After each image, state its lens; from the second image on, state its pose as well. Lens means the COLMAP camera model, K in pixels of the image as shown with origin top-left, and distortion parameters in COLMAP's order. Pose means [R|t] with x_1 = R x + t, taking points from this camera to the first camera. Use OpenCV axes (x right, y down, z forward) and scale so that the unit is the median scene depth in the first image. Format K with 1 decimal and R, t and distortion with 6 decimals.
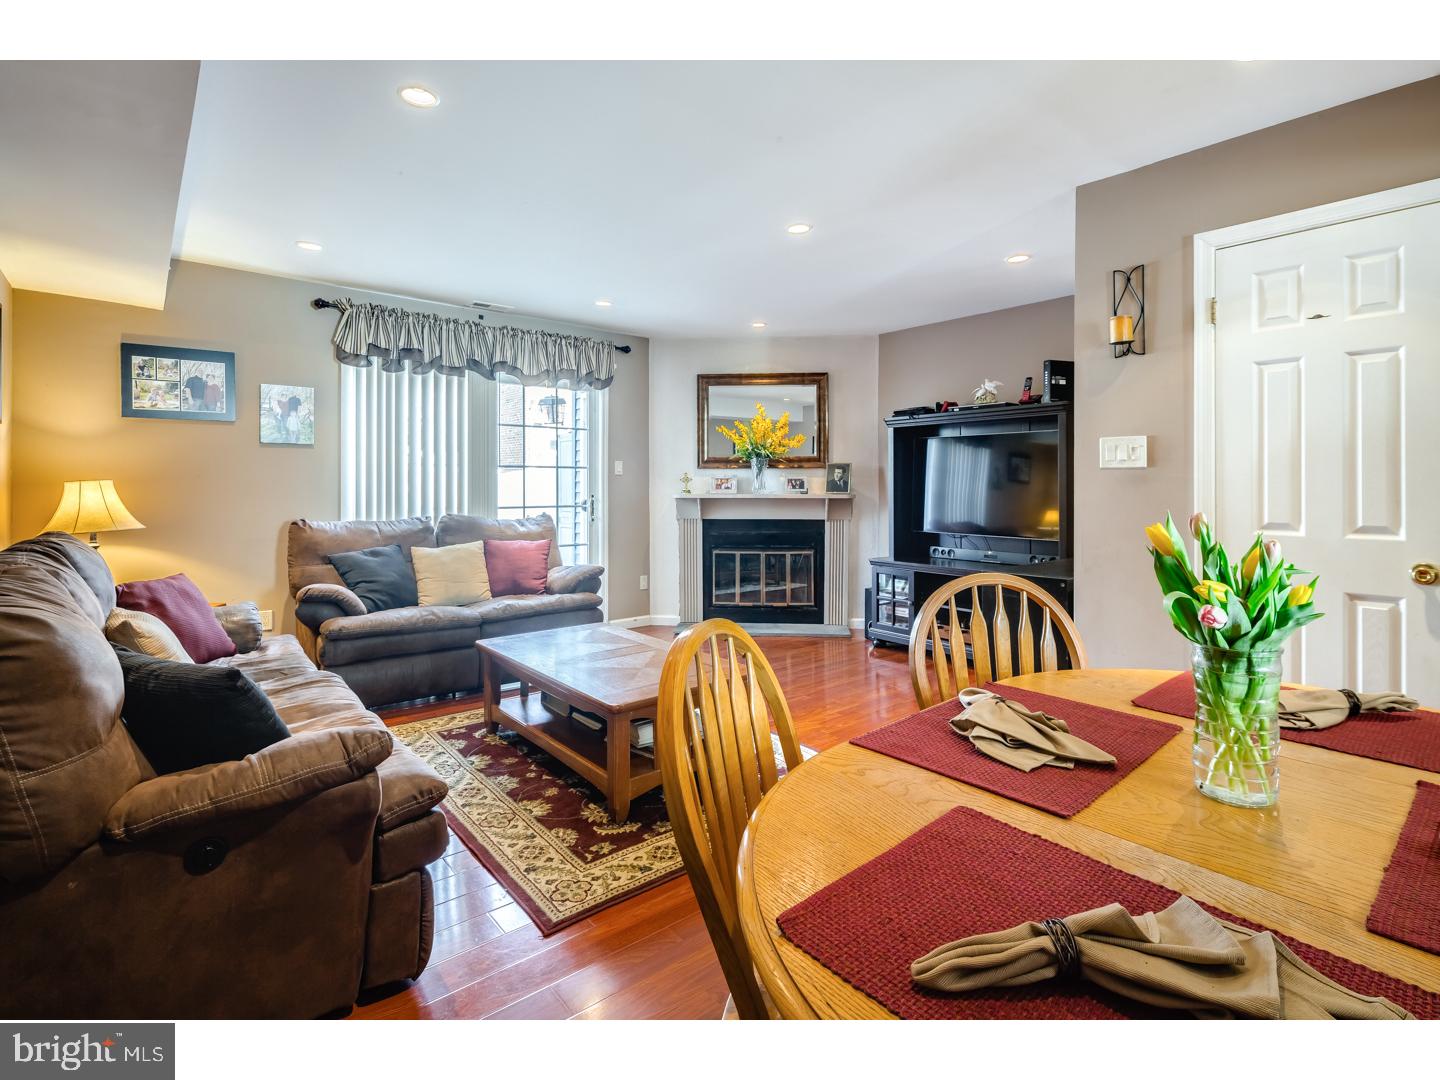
lens RADIAL K [[700.8, 0, 732.0], [0, 700.8, 481.8], [0, 0, 1]] dist [0.009224, -0.003131]
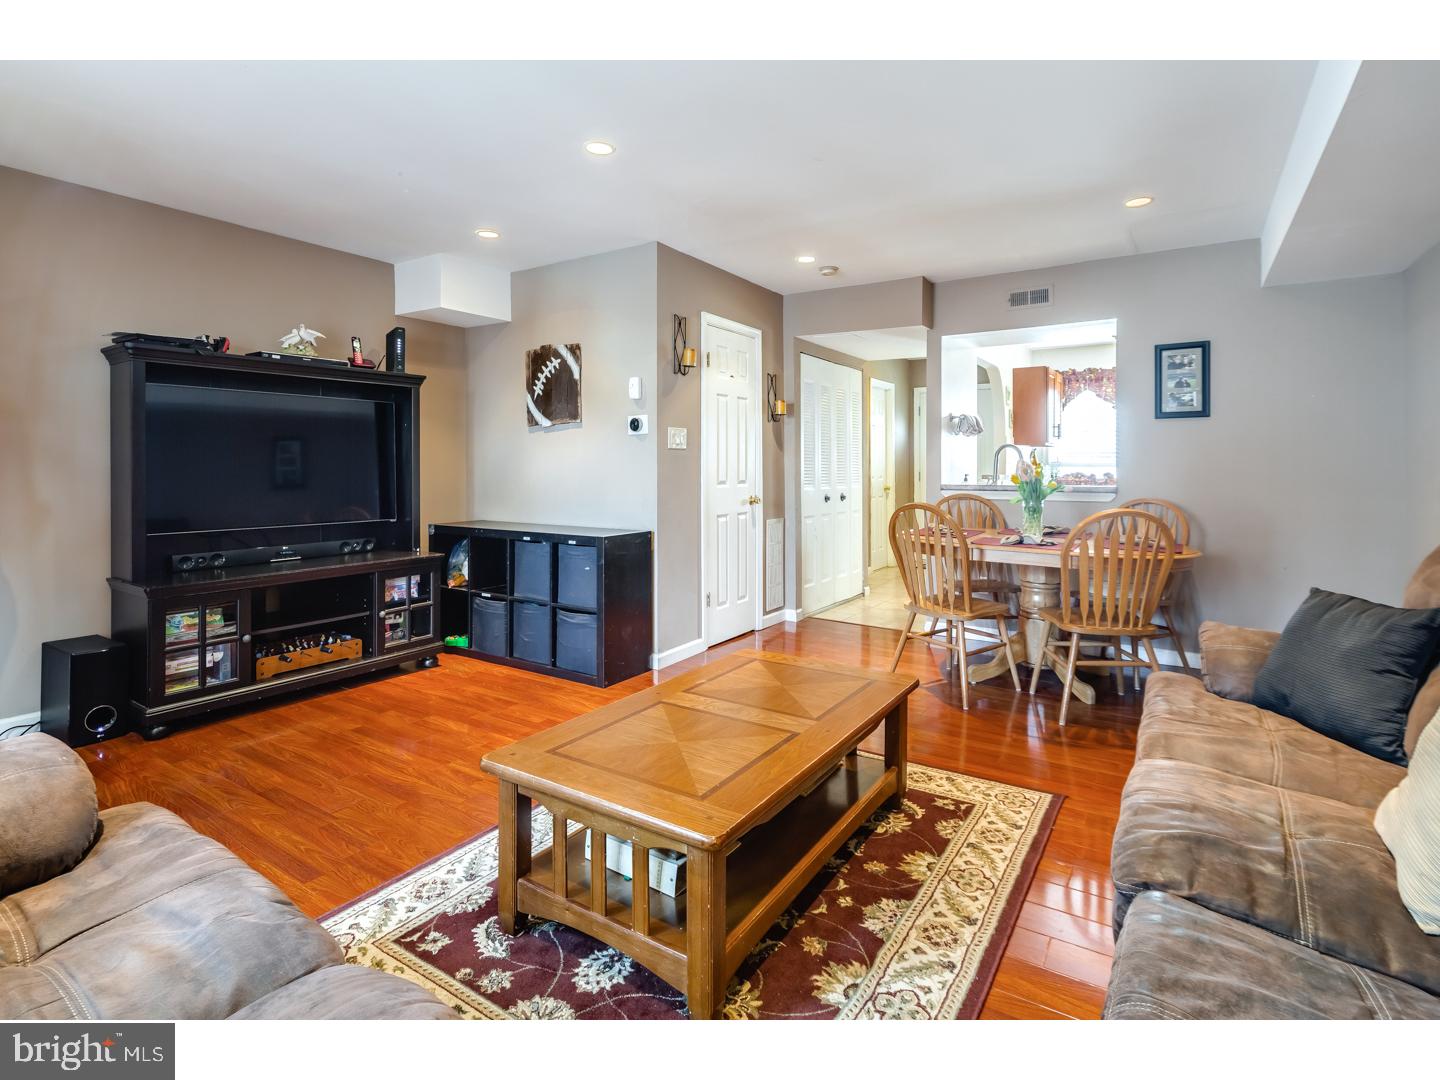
lens RADIAL K [[700.8, 0, 732.9], [0, 700.8, 467.8], [0, 0, 1]] dist [0.009224, -0.003131]
pose [[-0.288757, -0.004252, 0.957393, -0.569768], [-0.004606, 0.999985, 0.003052, 0.009351], [-0.957391, -0.003528, -0.288772, 0.836781]]
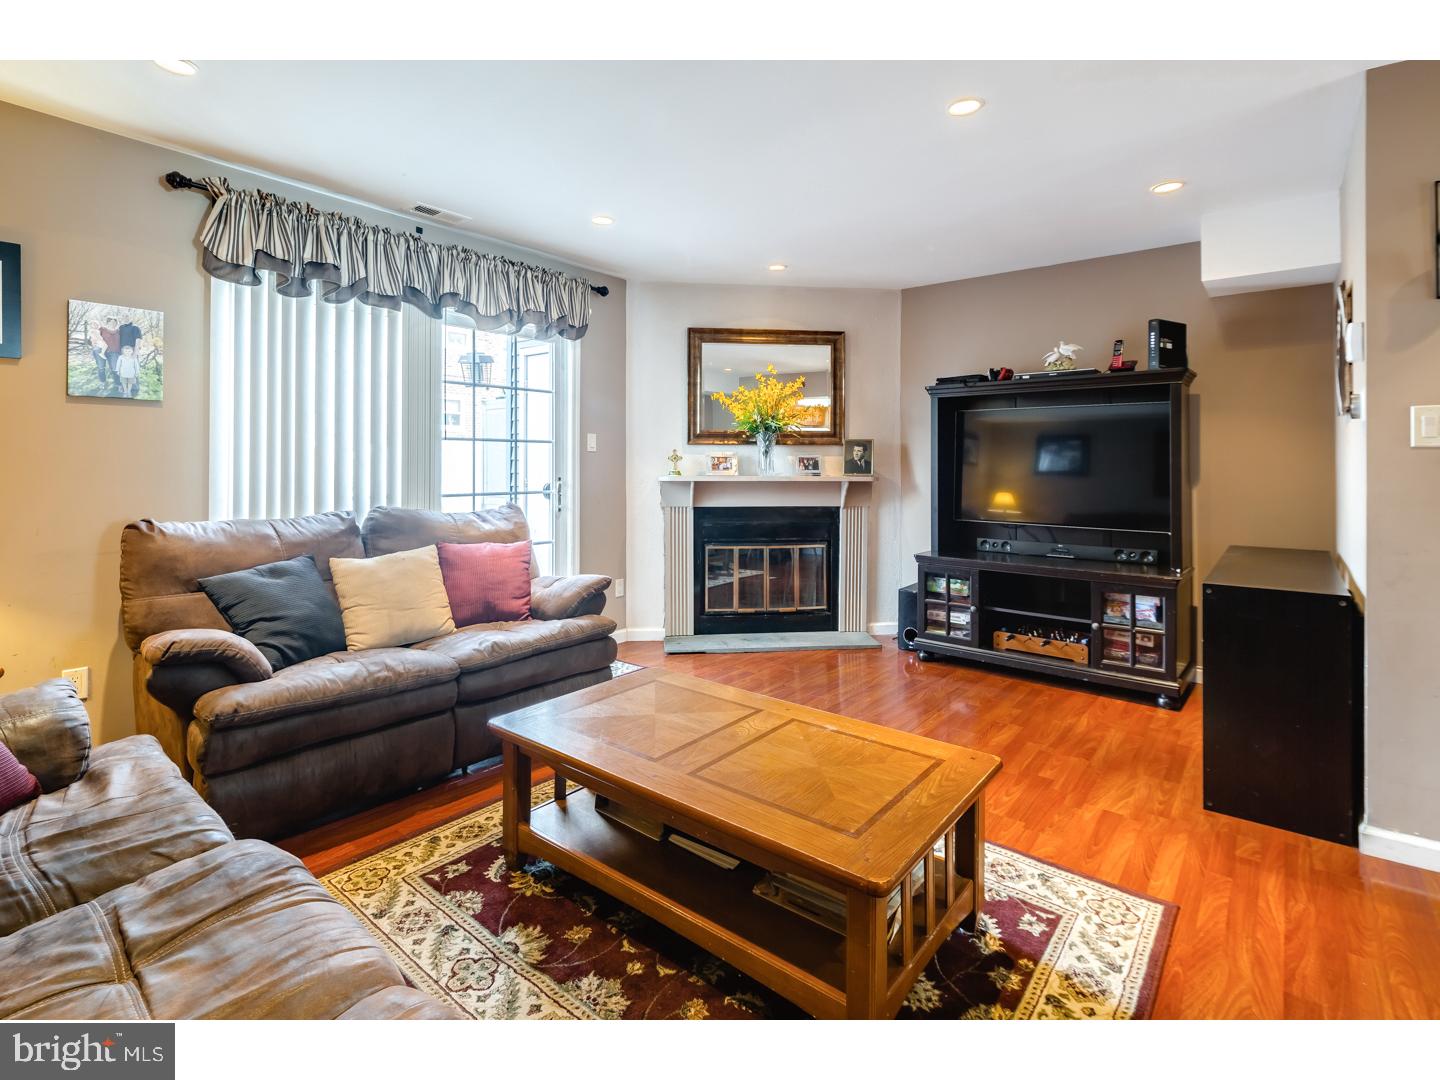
lens RADIAL K [[700.8, 0, 733.6], [0, 700.8, 457.9], [0, 0, 1]] dist [0.009224, -0.003131]
pose [[0.980531, 0.005057, 0.196299, -0.209533], [-0.004586, 0.999985, -0.002855, -0.001863], [-0.196311, 0.001899, 0.980540, 0.268415]]
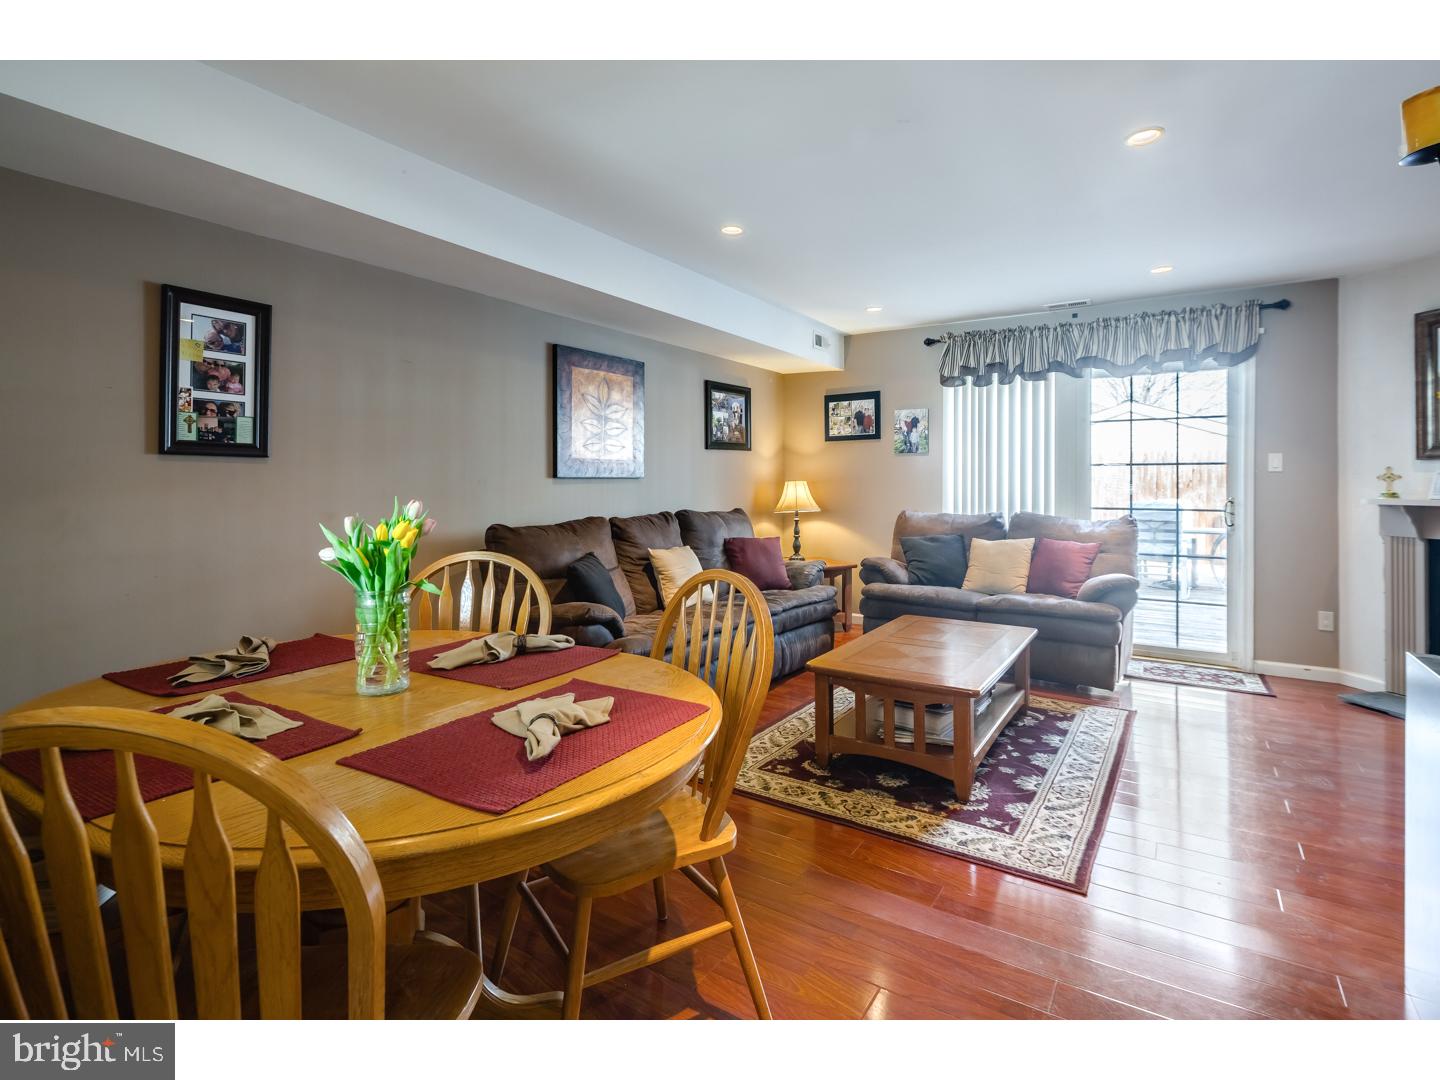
lens RADIAL K [[700.8, 0, 734.0], [0, 700.8, 486.1], [0, 0, 1]] dist [0.009224, -0.003131]
pose [[0.288944, 0.005235, -0.957332, 0.523659], [0.002101, 0.999979, 0.006102, -0.000120], [0.957344, -0.003775, 0.288927, 0.286104]]
